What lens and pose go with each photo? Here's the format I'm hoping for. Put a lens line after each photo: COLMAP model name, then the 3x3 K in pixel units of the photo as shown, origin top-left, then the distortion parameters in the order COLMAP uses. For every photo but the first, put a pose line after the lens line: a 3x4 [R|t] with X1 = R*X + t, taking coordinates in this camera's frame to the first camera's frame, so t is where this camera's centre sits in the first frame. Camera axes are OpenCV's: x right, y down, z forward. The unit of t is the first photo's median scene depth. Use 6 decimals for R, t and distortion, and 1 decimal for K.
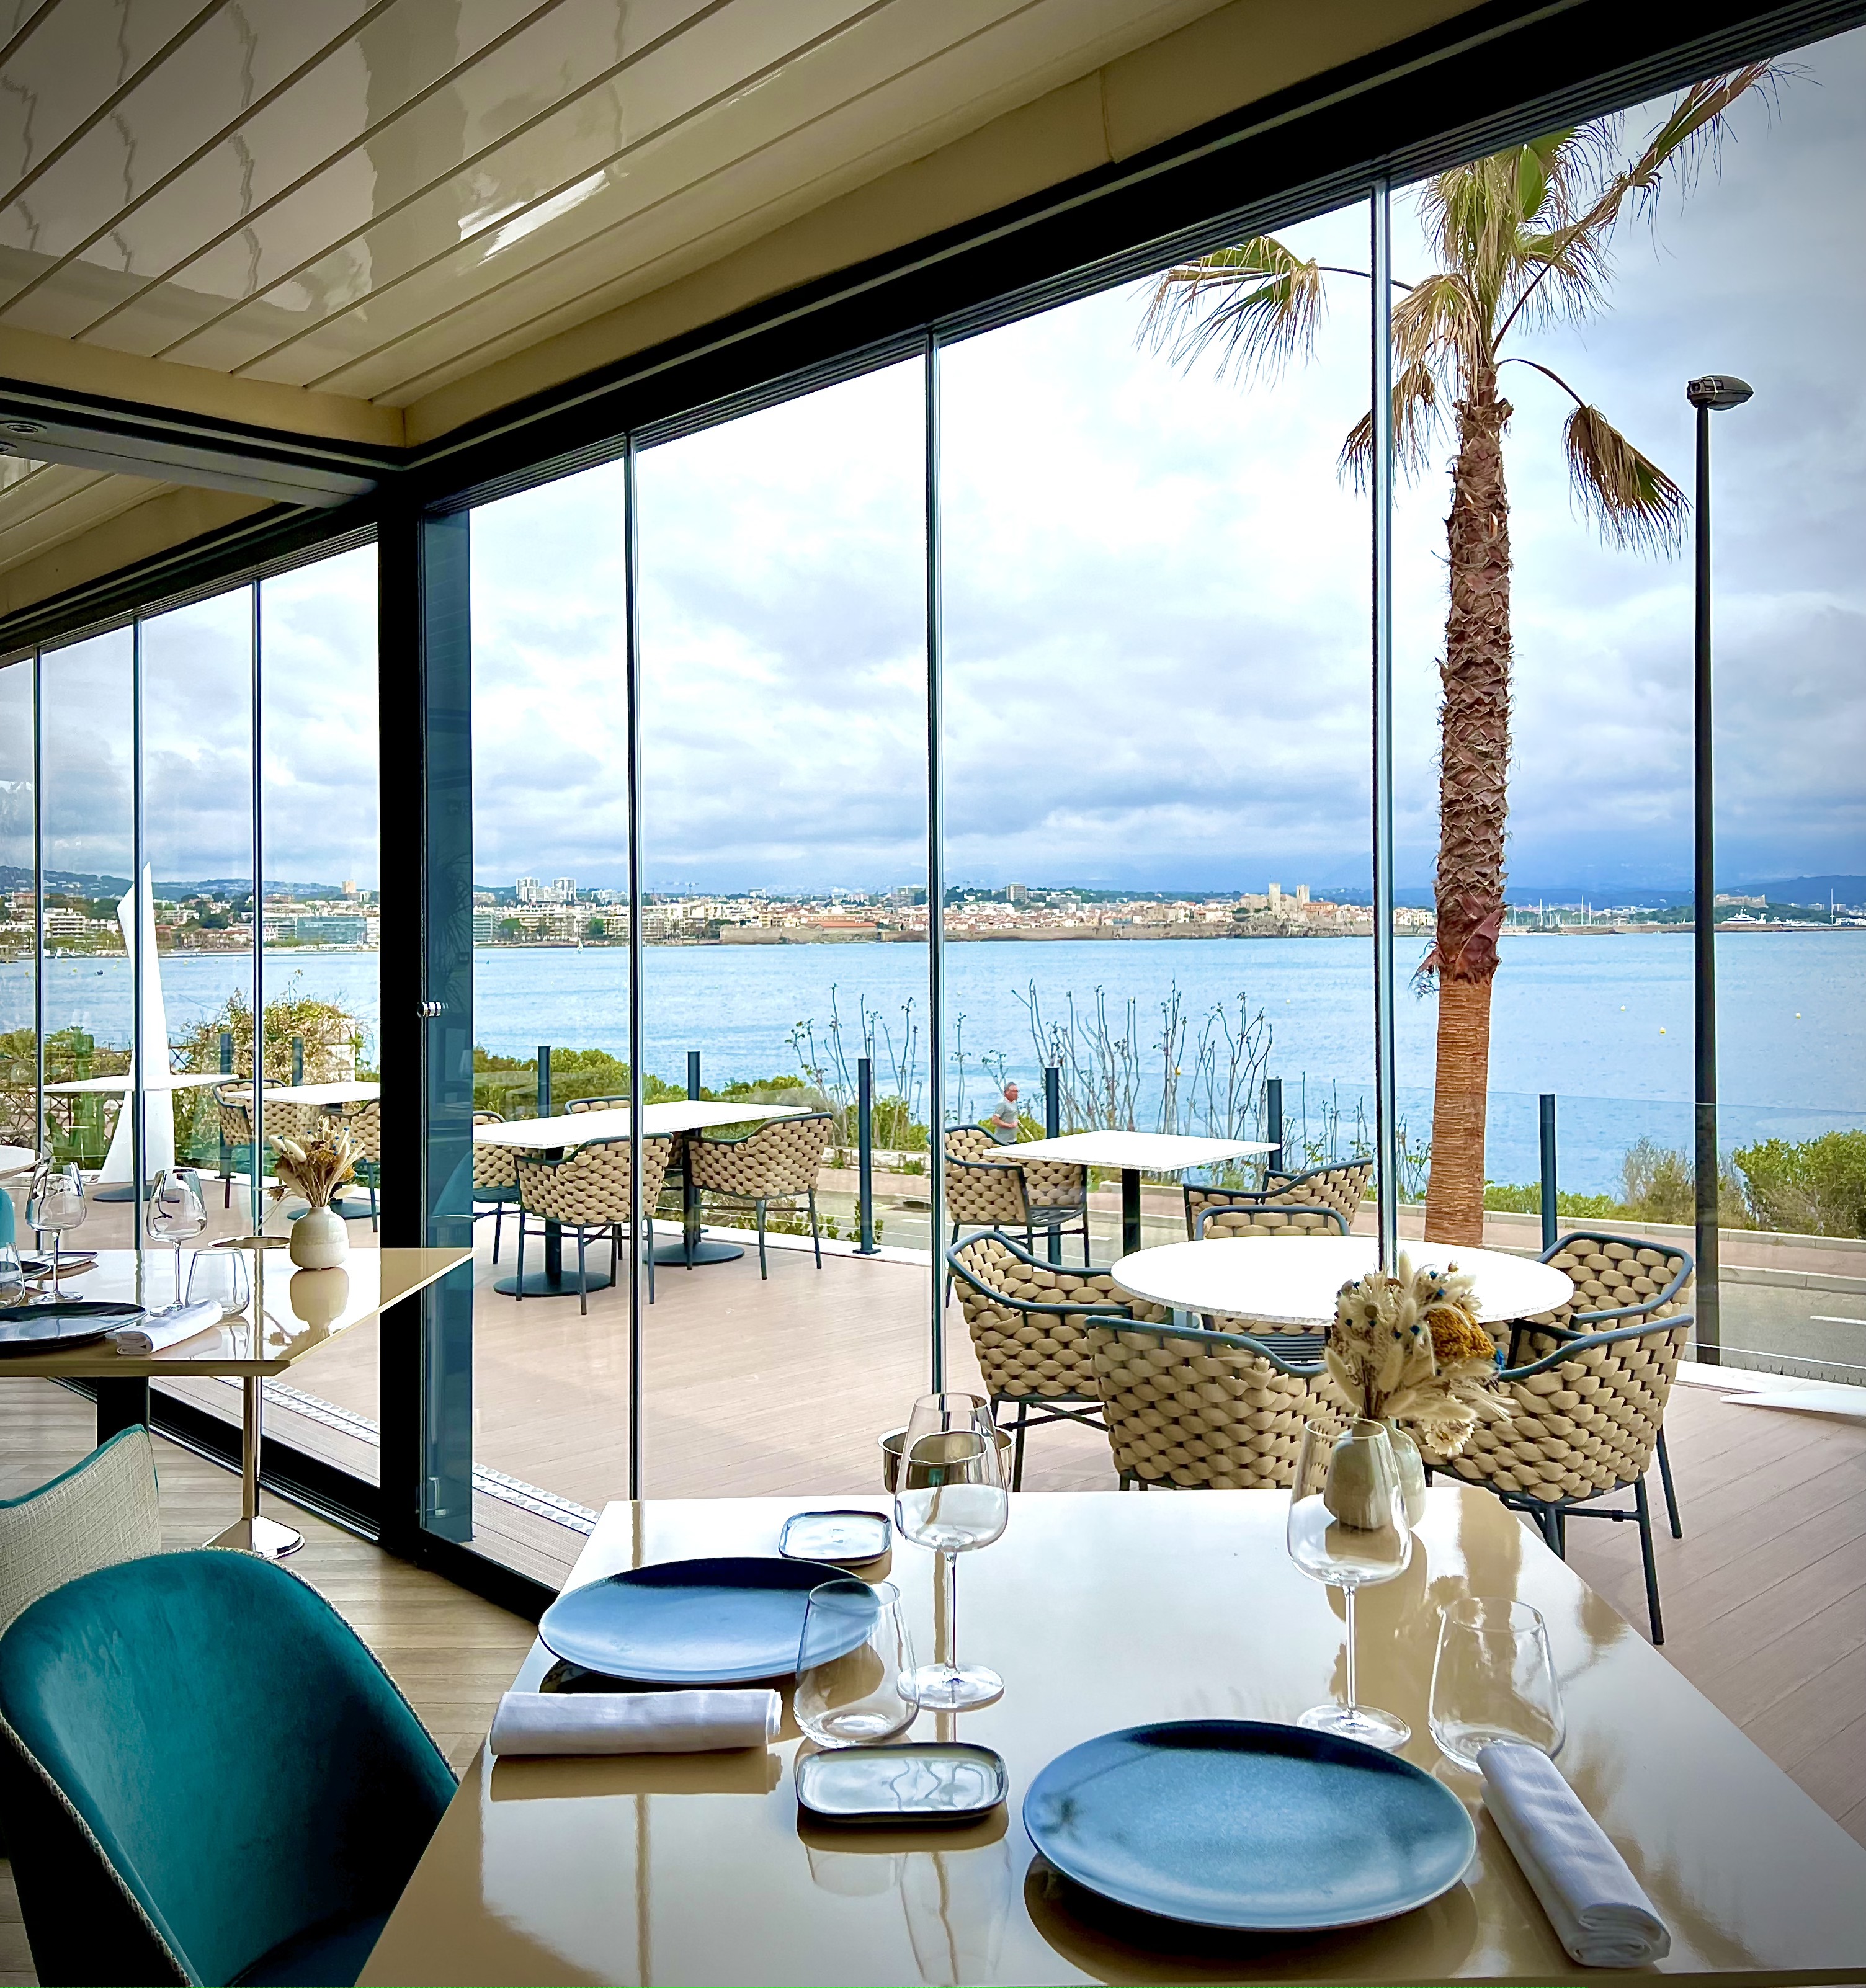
lens RADIAL K [[1933.3, 0, 934.7], [0, 1933.3, 986.4], [0, 0, 1]] dist [0.003879, 0.000000]
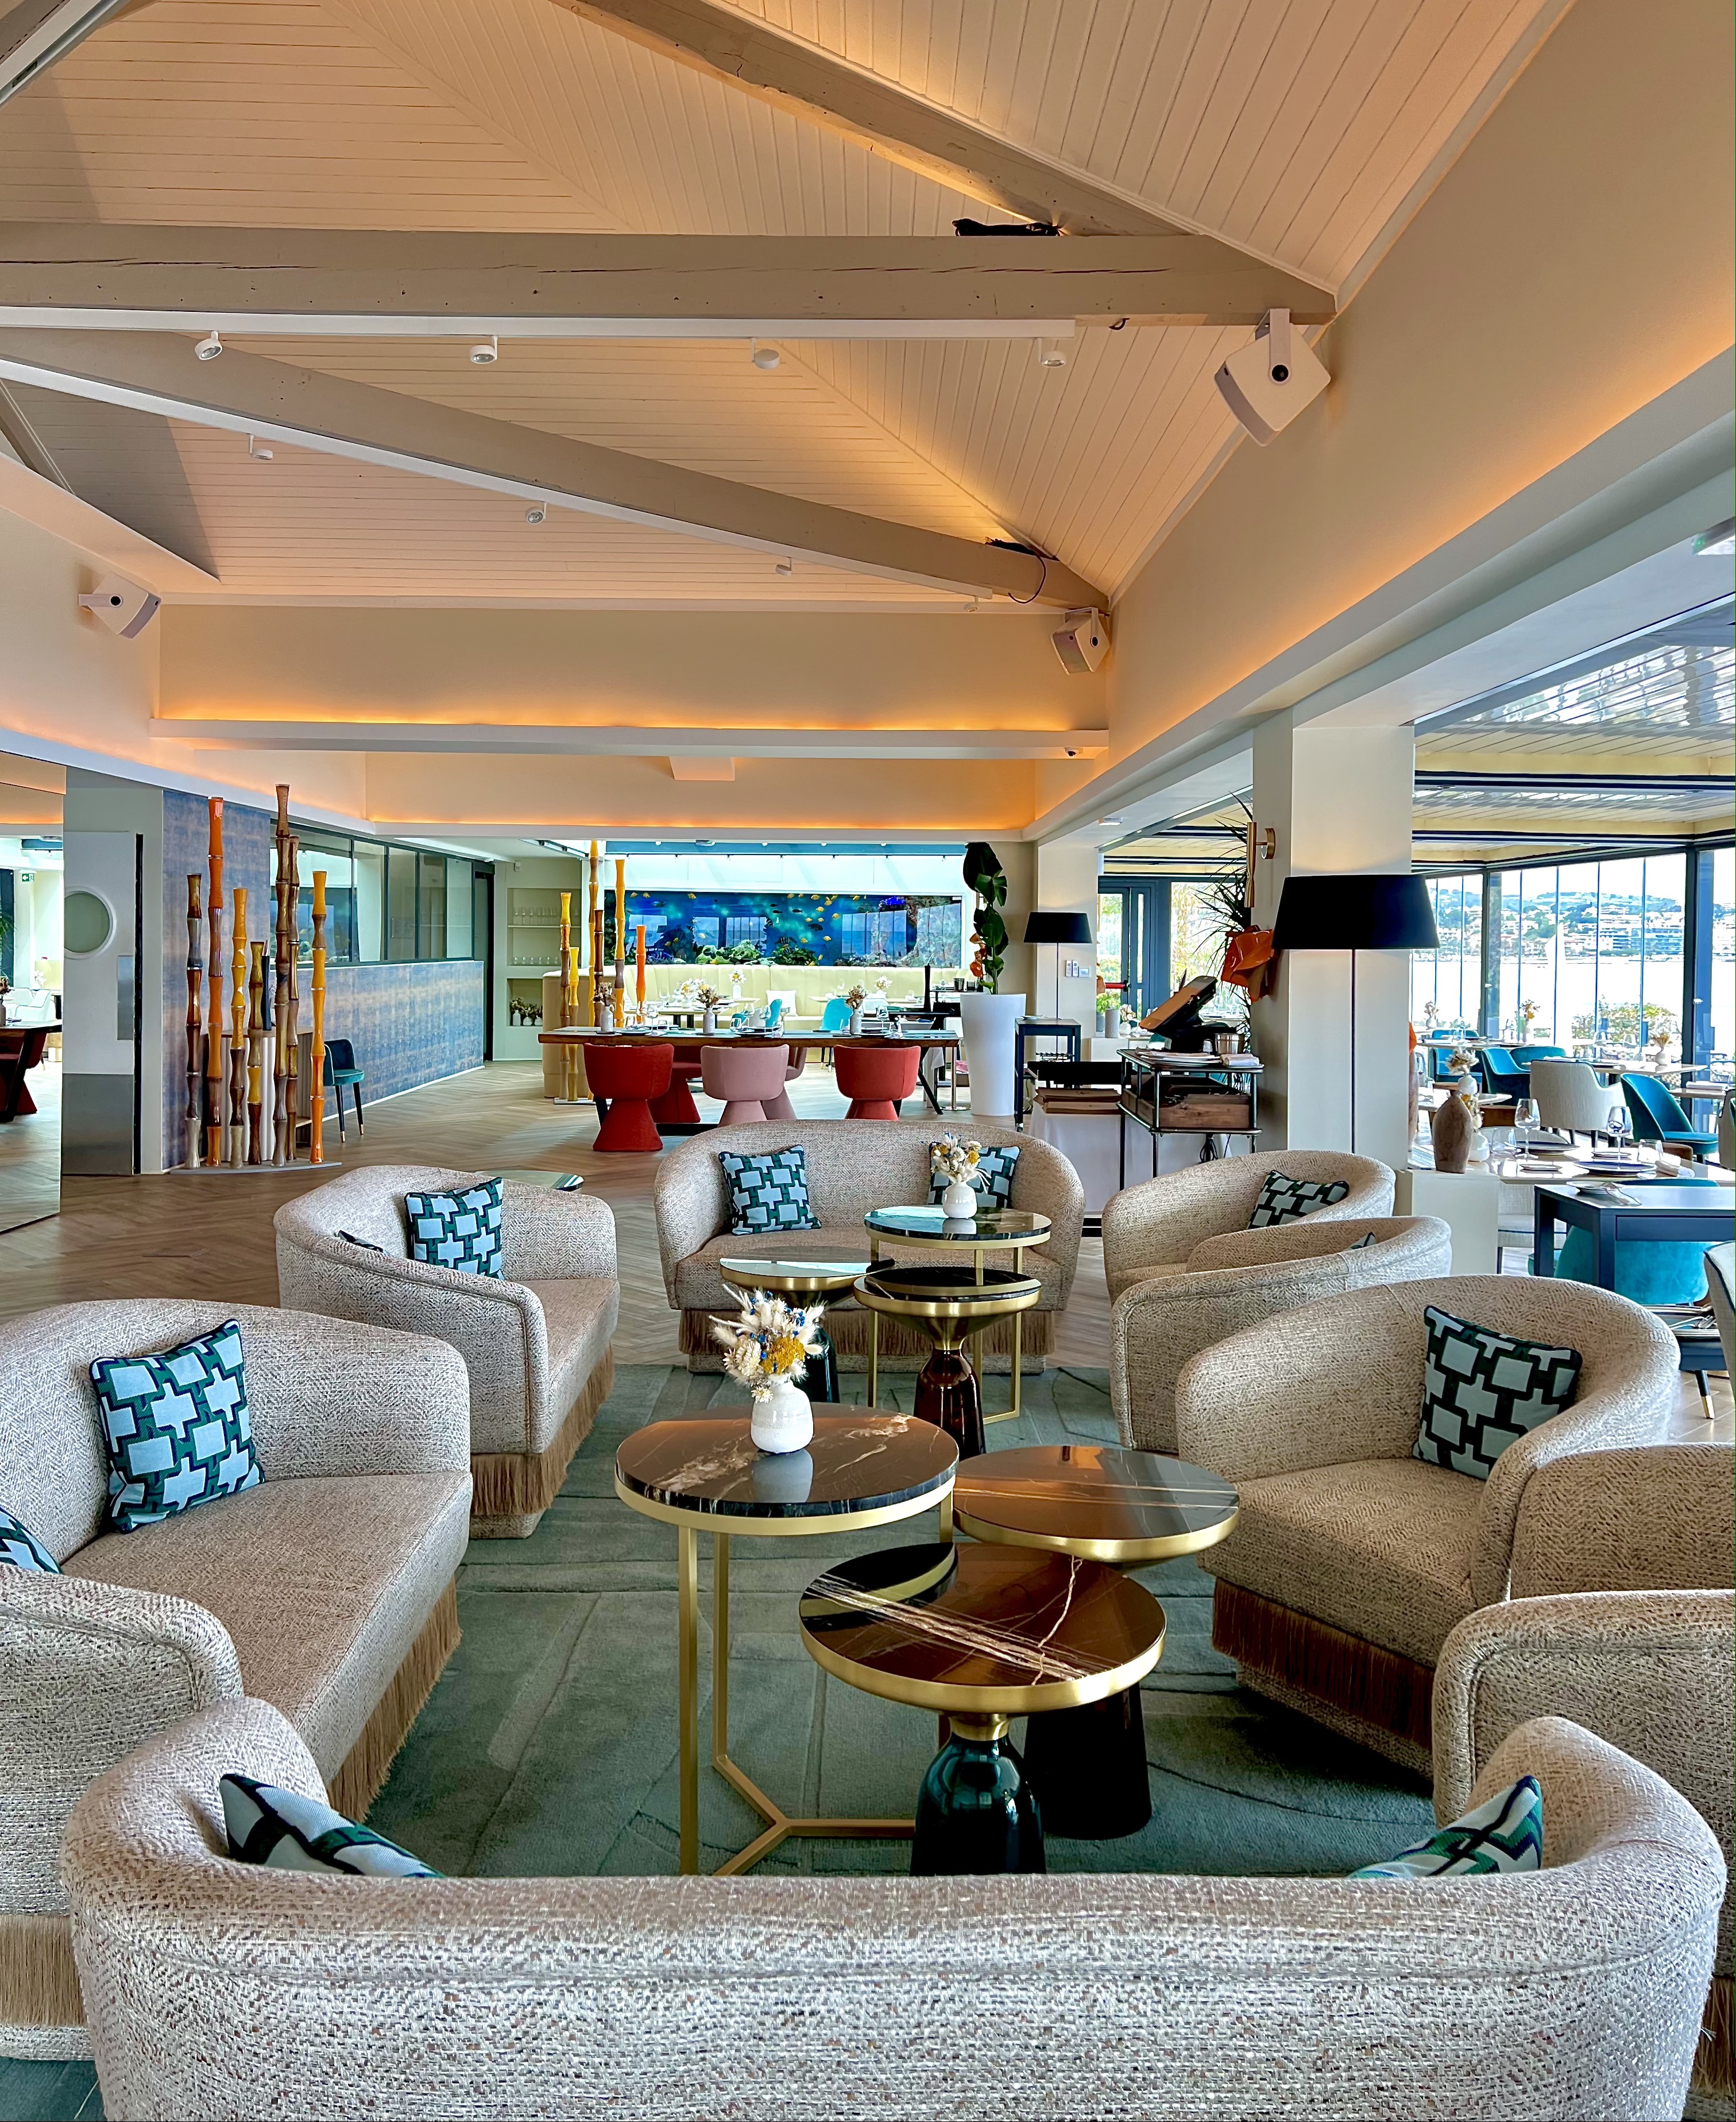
lens RADIAL K [[1782.3, 0, 869.1], [0, 1782.3, 1053.1], [0, 0, 1]] dist [-0.011292, -0.003251]
pose [[0.750508, 0.033231, -0.660025, 0.732359], [-0.010246, 0.999200, 0.038657, 0.028830], [0.660782, -0.022250, 0.750248, -2.386489]]
